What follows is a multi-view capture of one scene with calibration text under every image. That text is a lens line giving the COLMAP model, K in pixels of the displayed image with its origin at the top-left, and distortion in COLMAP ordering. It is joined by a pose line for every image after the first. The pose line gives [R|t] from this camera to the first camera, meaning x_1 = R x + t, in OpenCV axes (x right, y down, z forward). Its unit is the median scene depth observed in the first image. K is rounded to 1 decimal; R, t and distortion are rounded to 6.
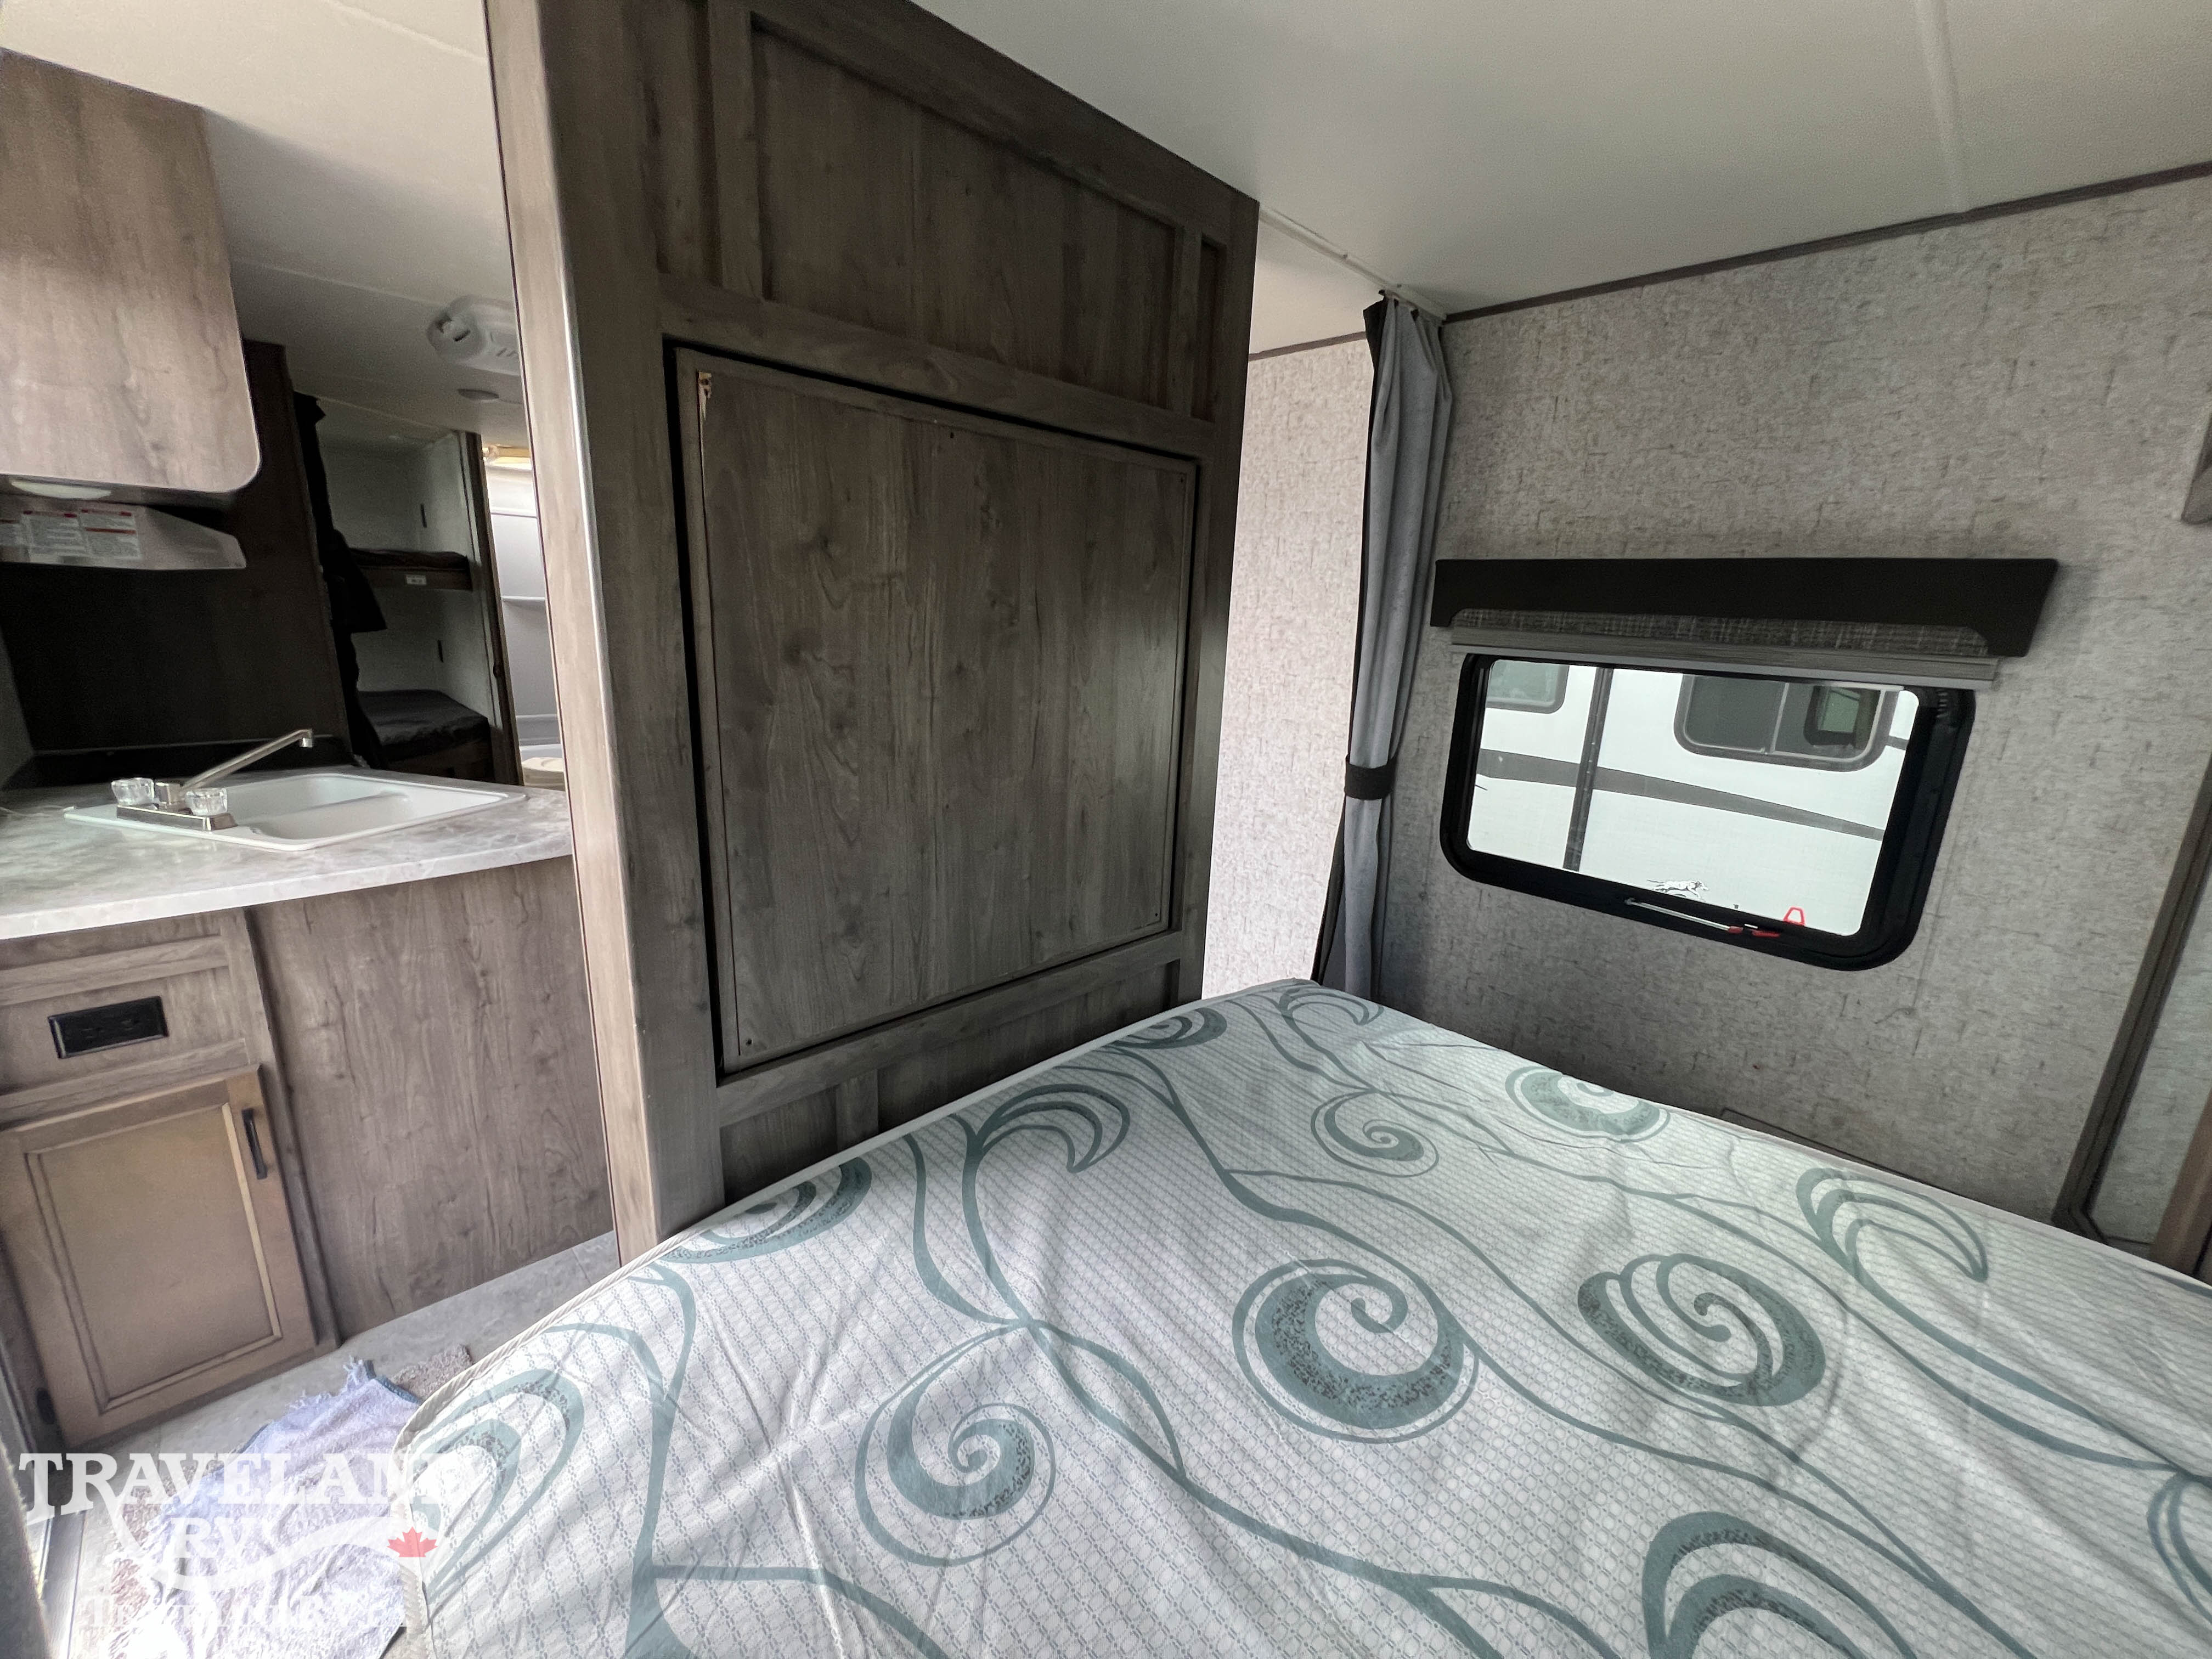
lens RADIAL K [[884.4, 0, 1106.1], [0, 884.4, 827.7], [0, 0, 1]] dist [-0.002162, 0.000358]
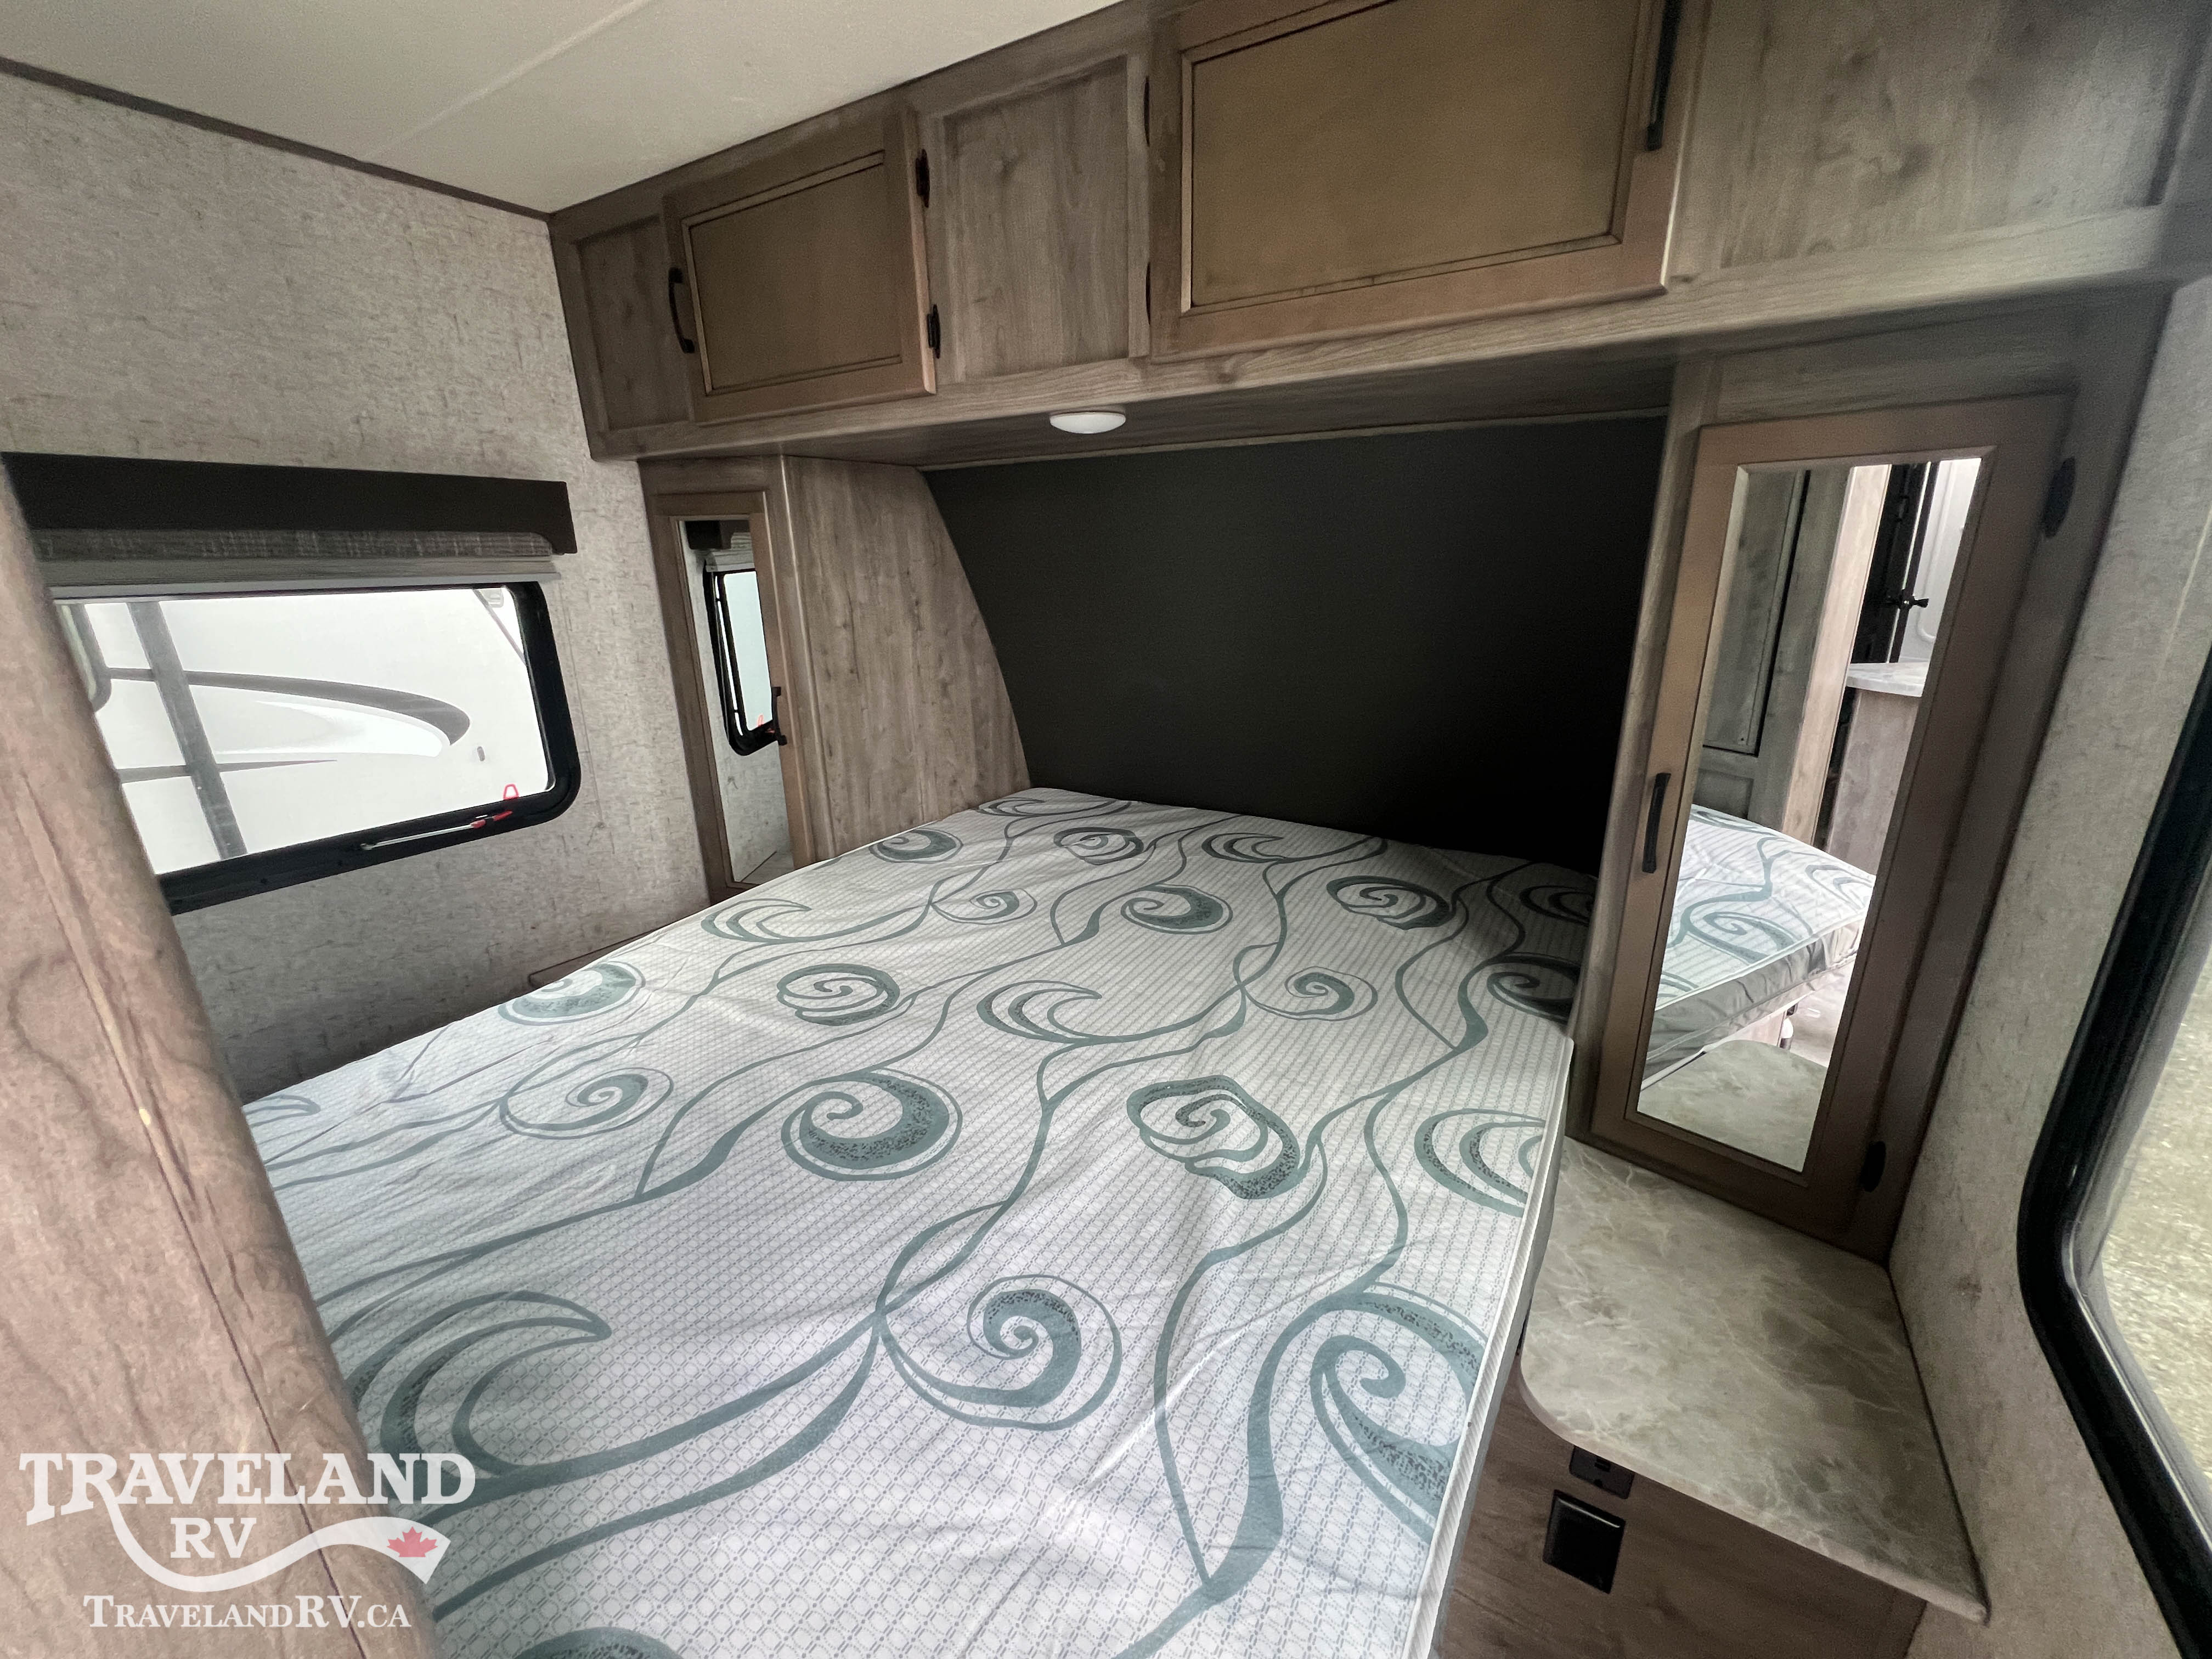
lens RADIAL K [[884.4, 0, 1100.0], [0, 884.4, 829.2], [0, 0, 1]] dist [-0.002162, 0.000358]
pose [[-0.237375, -0.328084, 0.914338, -0.795086], [0.245995, 0.890259, 0.383308, -0.182492], [-0.939755, 0.315910, -0.130618, 0.721269]]
